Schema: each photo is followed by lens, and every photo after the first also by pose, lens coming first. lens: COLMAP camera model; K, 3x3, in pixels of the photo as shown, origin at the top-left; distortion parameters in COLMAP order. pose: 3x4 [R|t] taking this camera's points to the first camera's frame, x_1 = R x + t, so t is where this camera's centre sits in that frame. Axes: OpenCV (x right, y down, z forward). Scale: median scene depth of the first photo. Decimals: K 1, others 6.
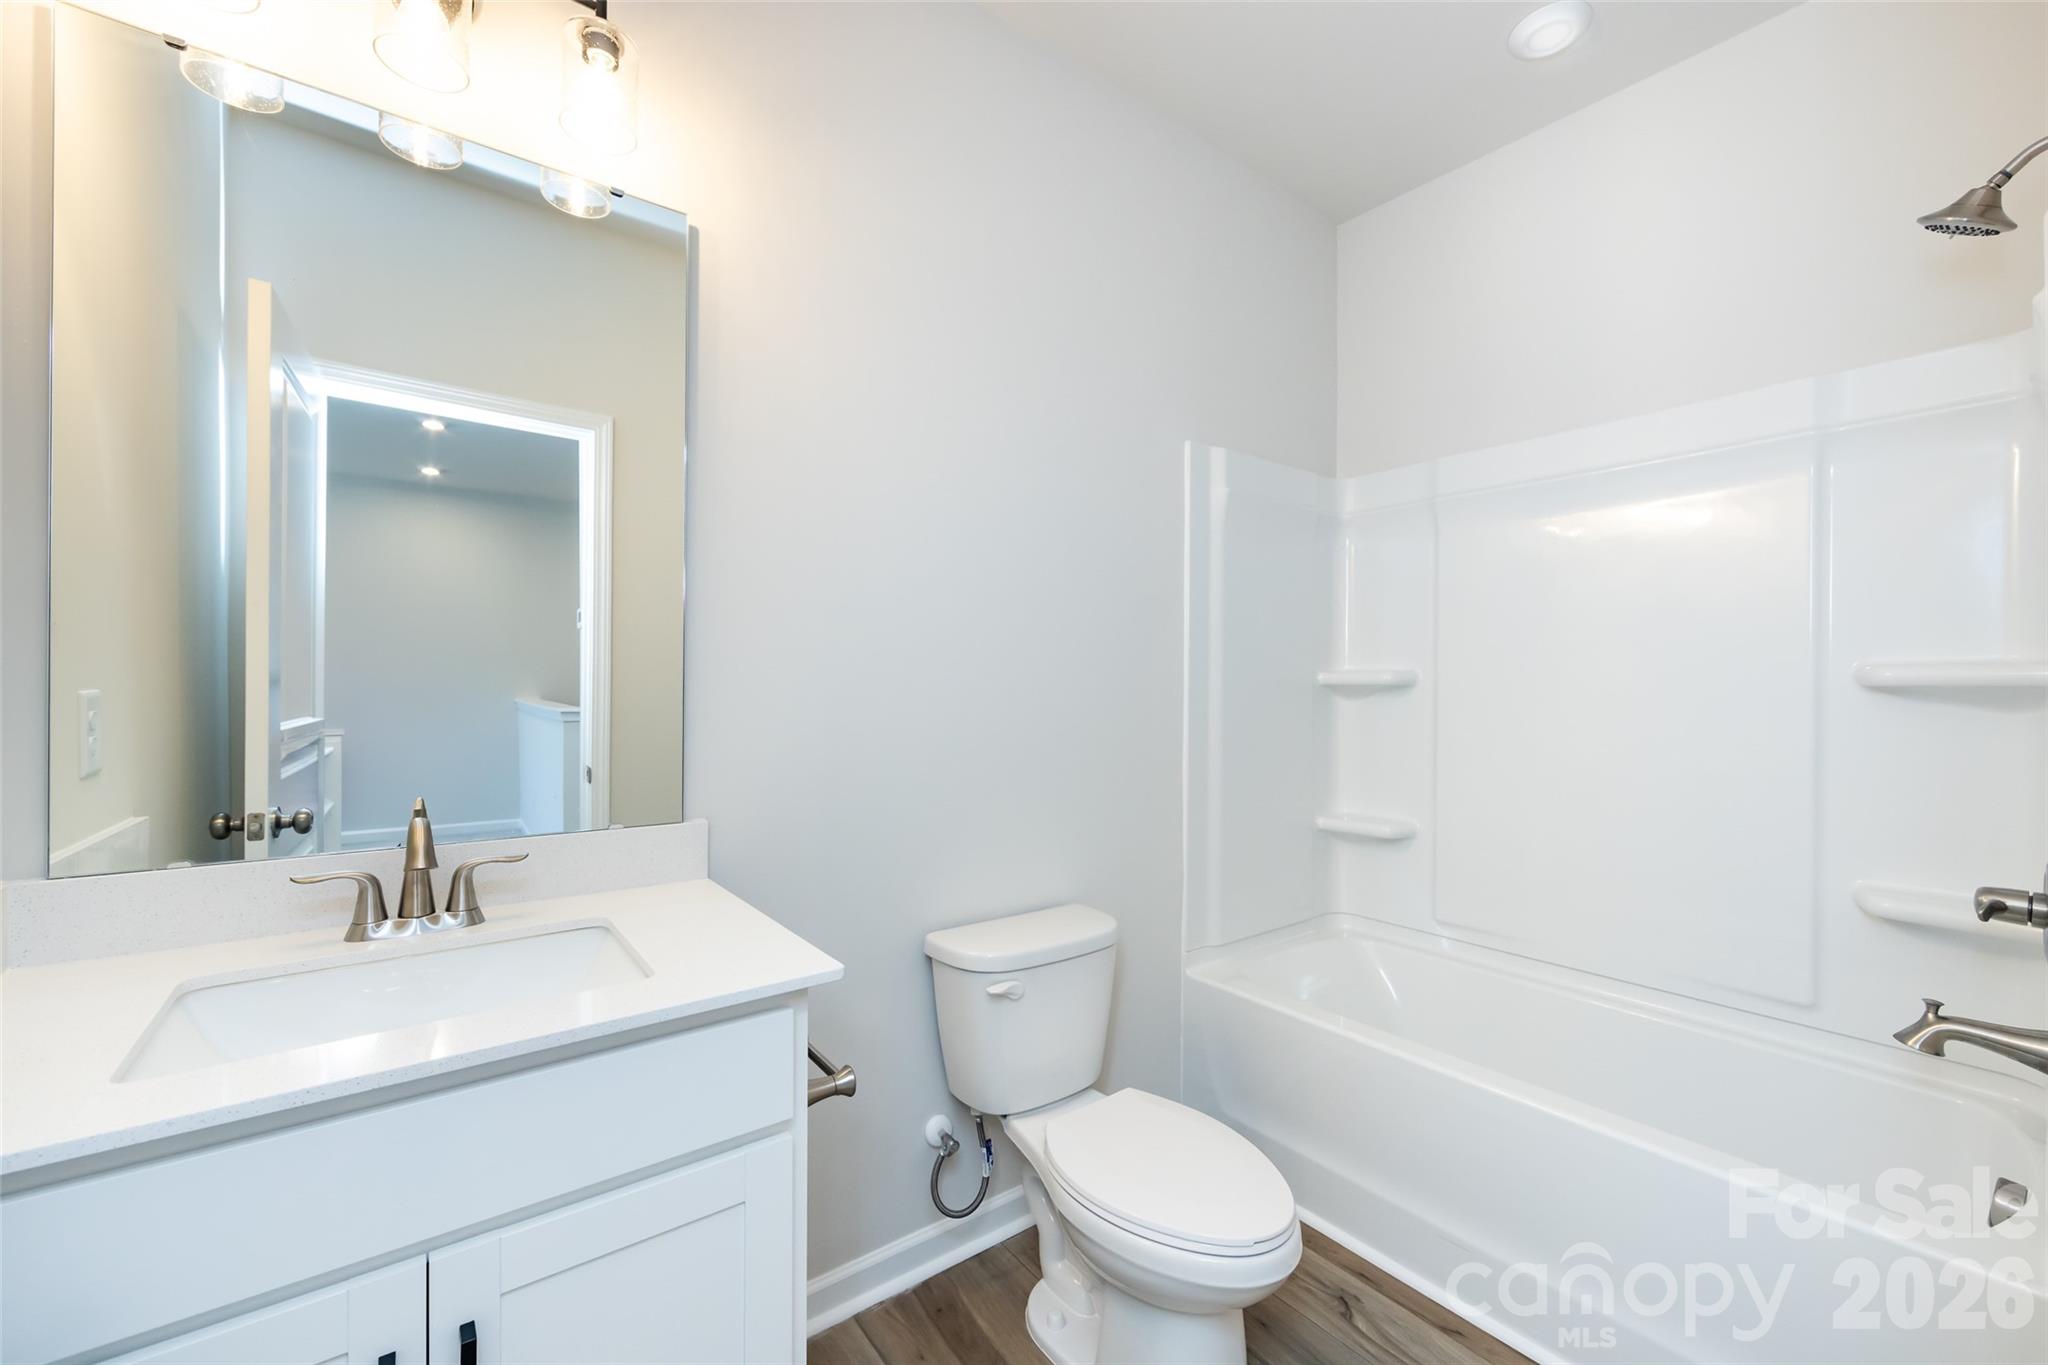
lens RADIAL K [[805.1, 0, 1034.3], [0, 805.1, 680.0], [0, 0, 1]] dist [-0.002422, -0.000008]
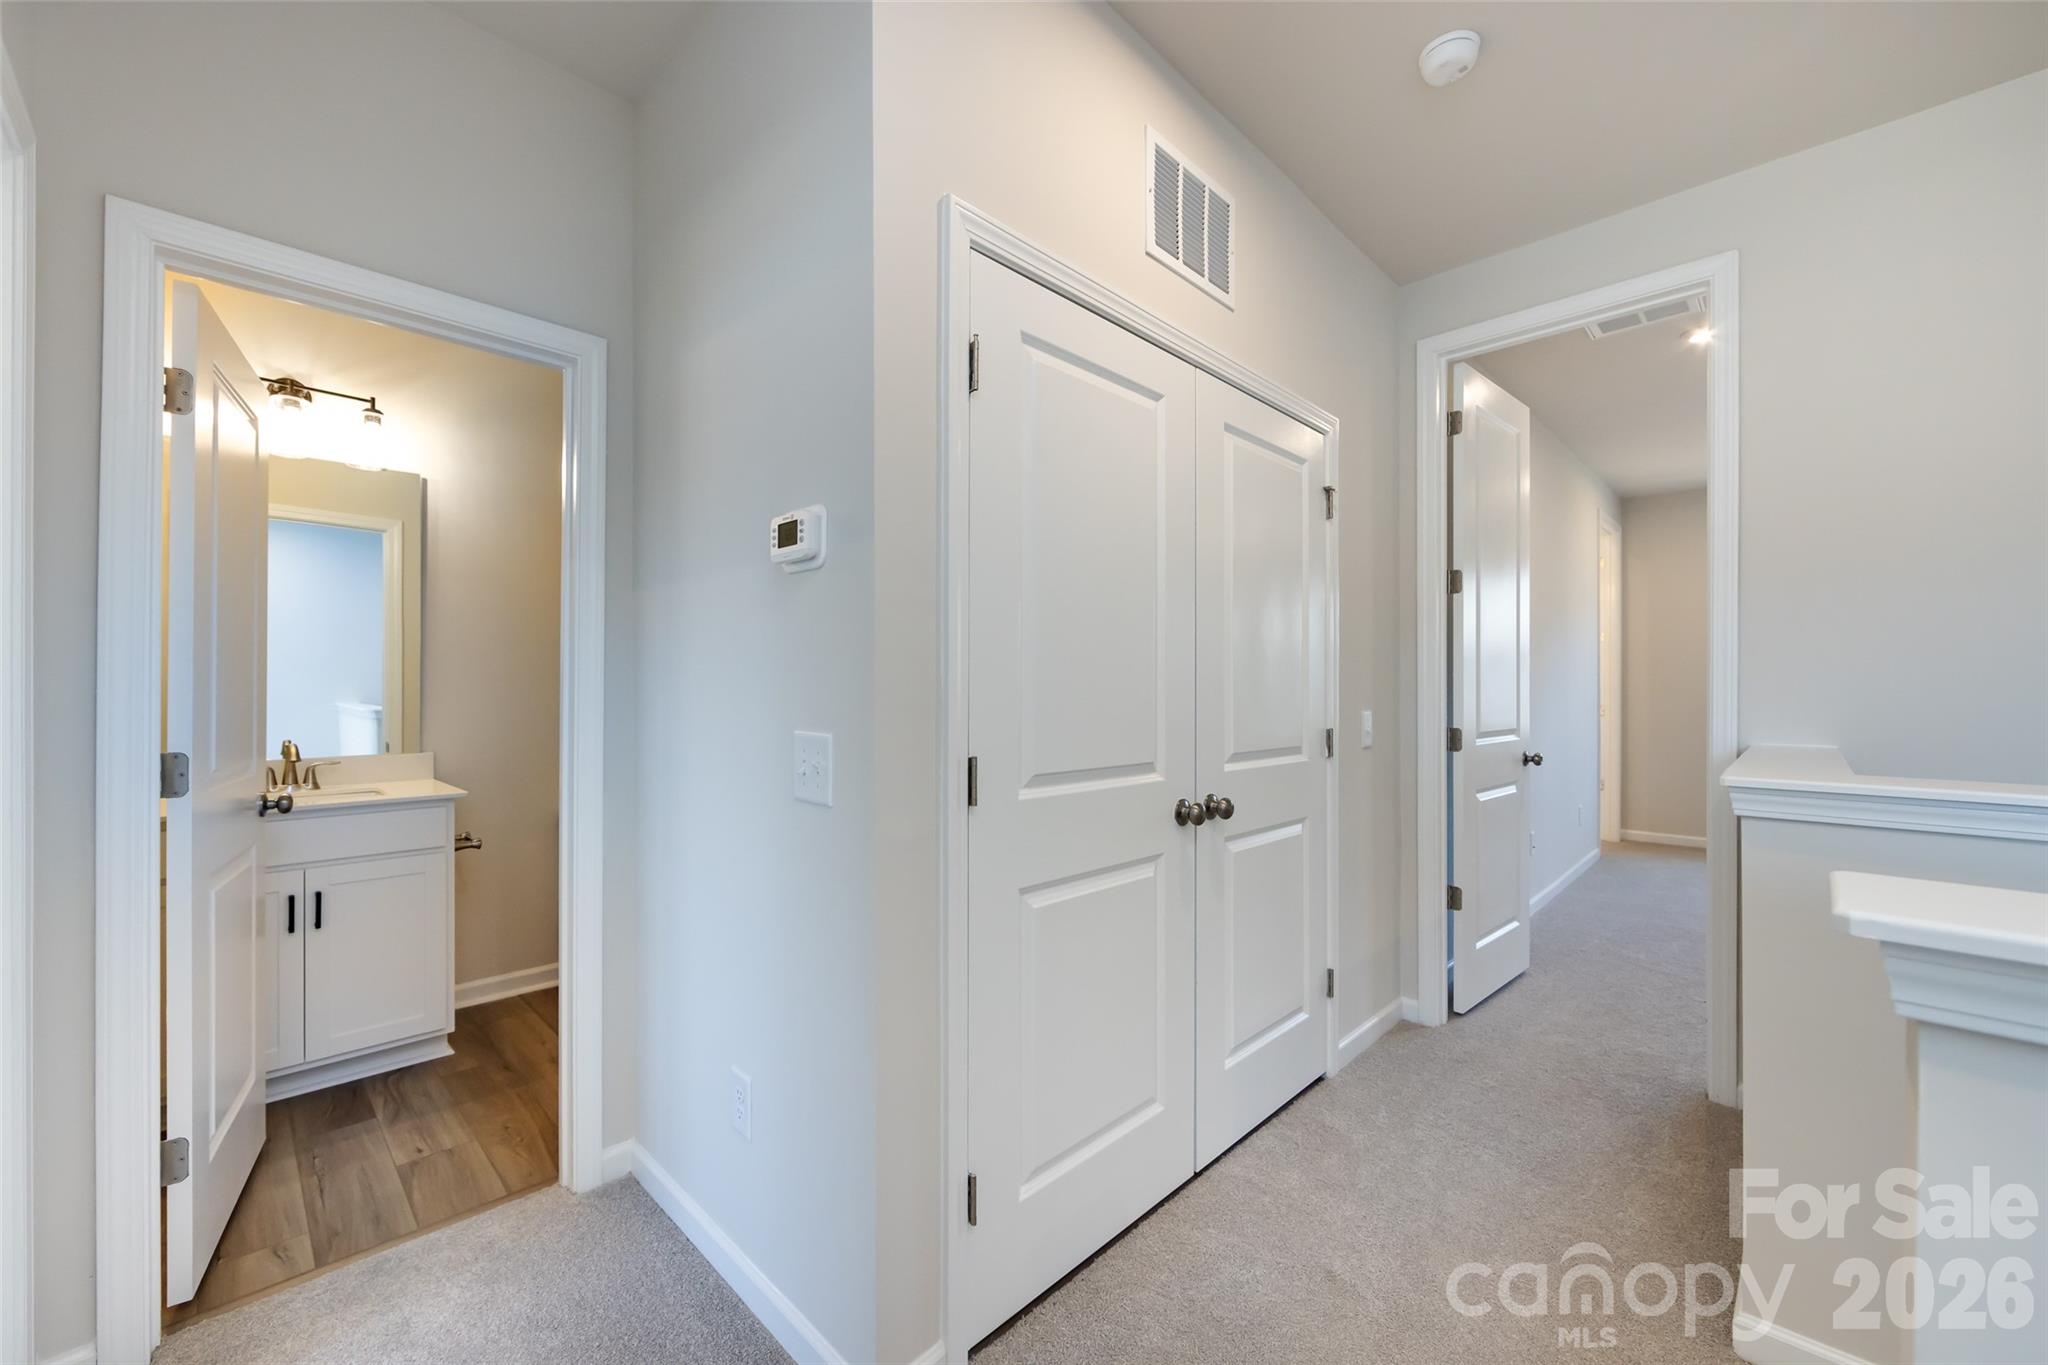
lens RADIAL K [[805.1, 0, 1025.3], [0, 805.1, 688.0], [0, 0, 1]] dist [-0.002422, -0.000008]
pose [[0.991054, -0.002942, 0.133431, 1.137132], [0.002524, 0.999991, 0.003295, -0.003169], [-0.133440, -0.002928, 0.991053, -1.741492]]
